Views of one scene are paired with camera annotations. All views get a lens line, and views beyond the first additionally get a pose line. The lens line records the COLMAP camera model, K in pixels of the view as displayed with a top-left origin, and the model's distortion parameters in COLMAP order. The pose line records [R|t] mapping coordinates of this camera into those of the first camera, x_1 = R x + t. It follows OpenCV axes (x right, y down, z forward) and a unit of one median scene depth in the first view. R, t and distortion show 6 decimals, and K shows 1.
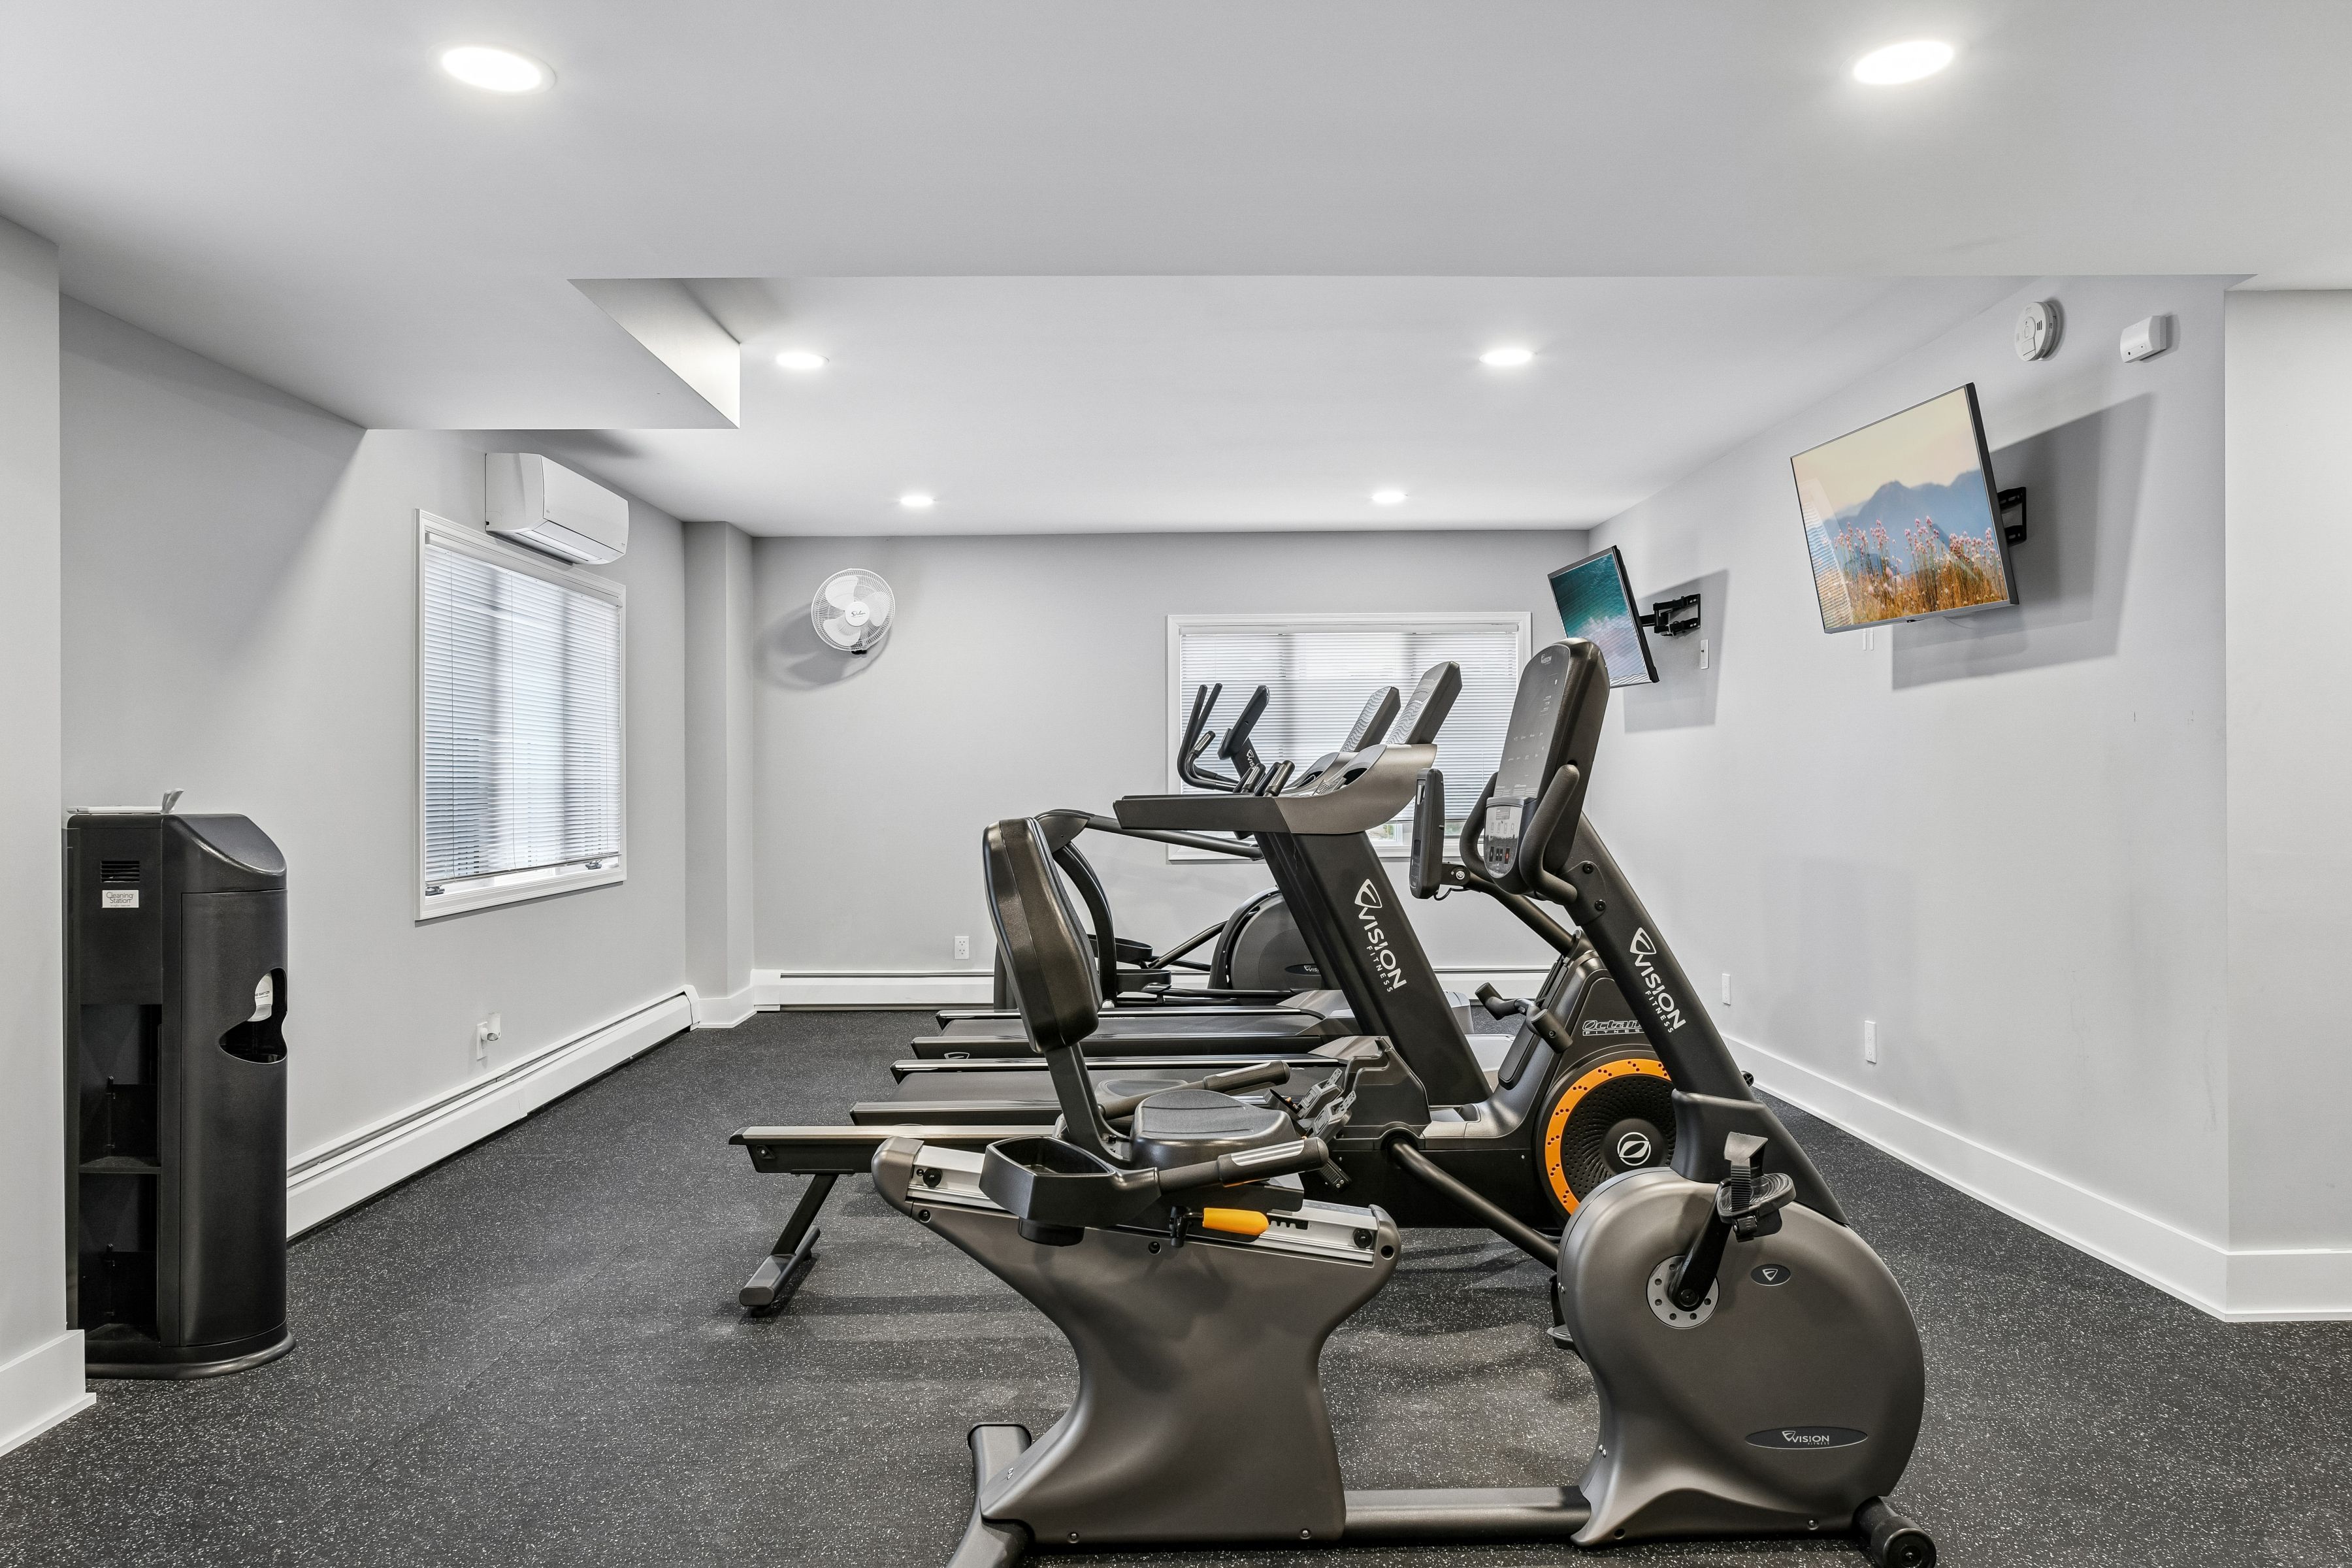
lens RADIAL K [[1571.1, 0, 1176.9], [0, 1571.1, 781.9], [0, 0, 1]] dist [-0.027769, 0.005737]
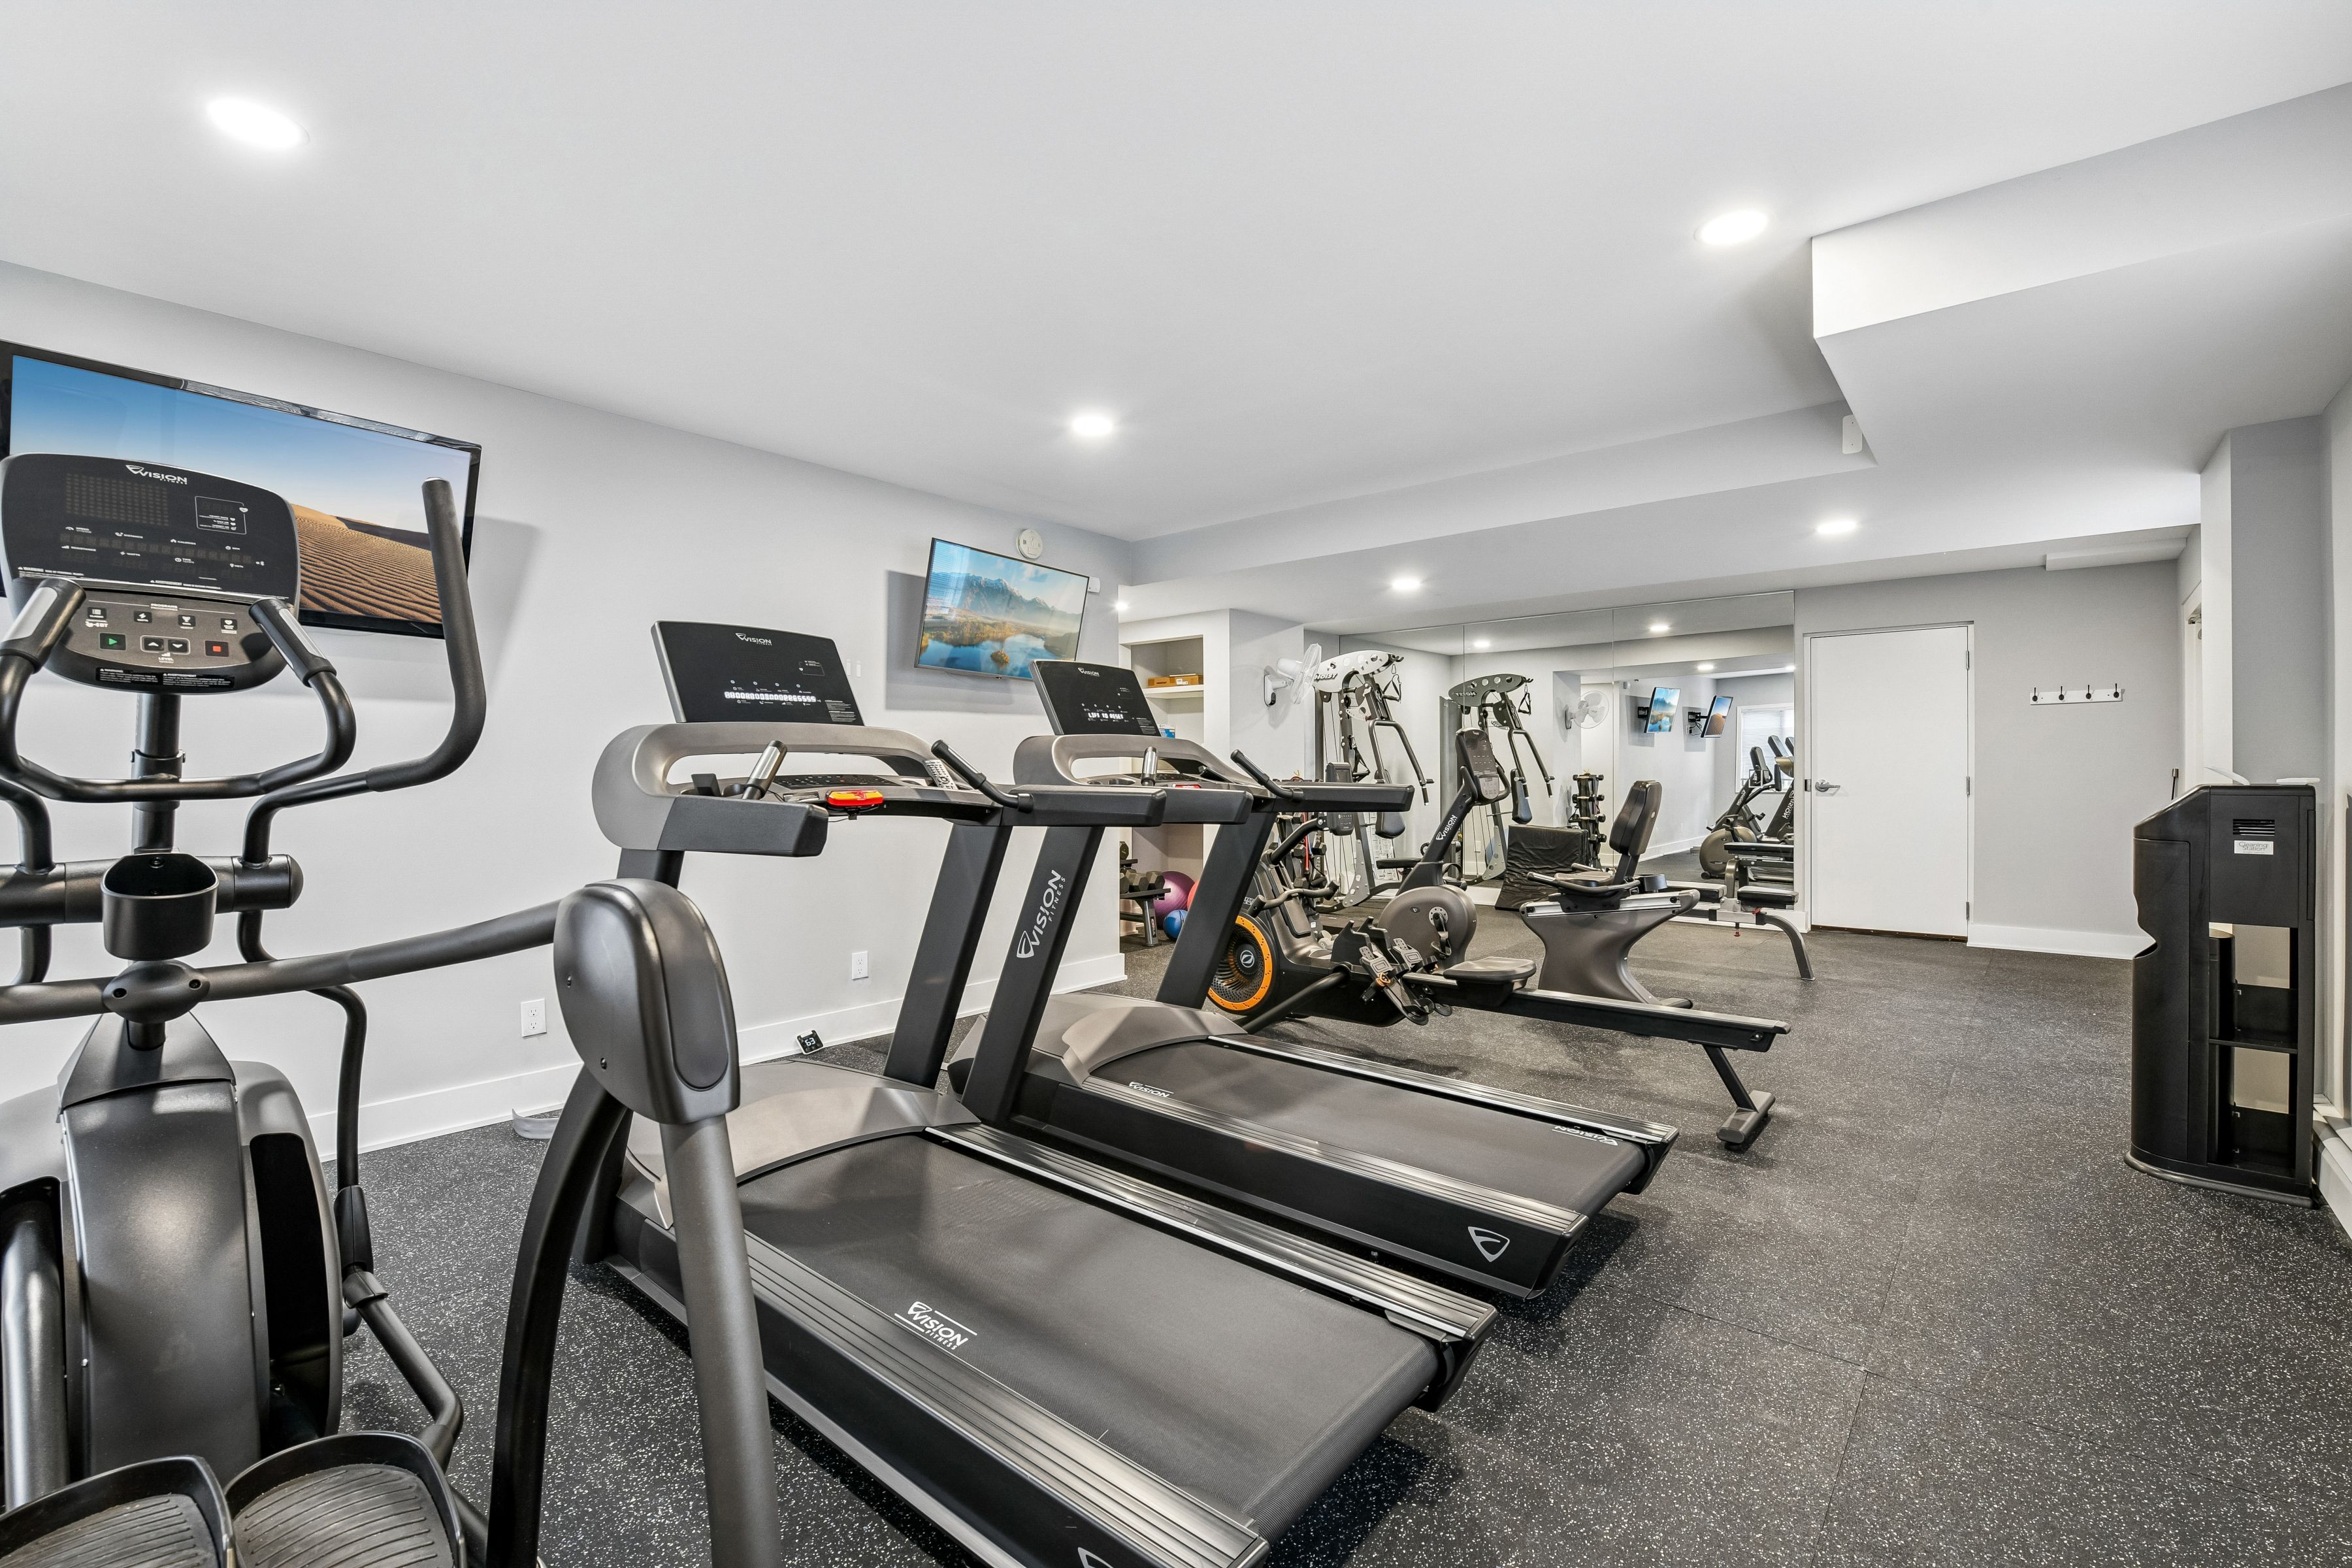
lens RADIAL K [[1043.9, 0, 1168.1], [0, 1043.9, 784.7], [0, 0, 1]] dist [-0.001630, -0.000318]
pose [[-0.751861, 0.001607, 0.659320, -0.497968], [0.002259, 0.999997, 0.000139, 0.015254], [-0.659318, 0.001593, -0.751862, 2.123914]]
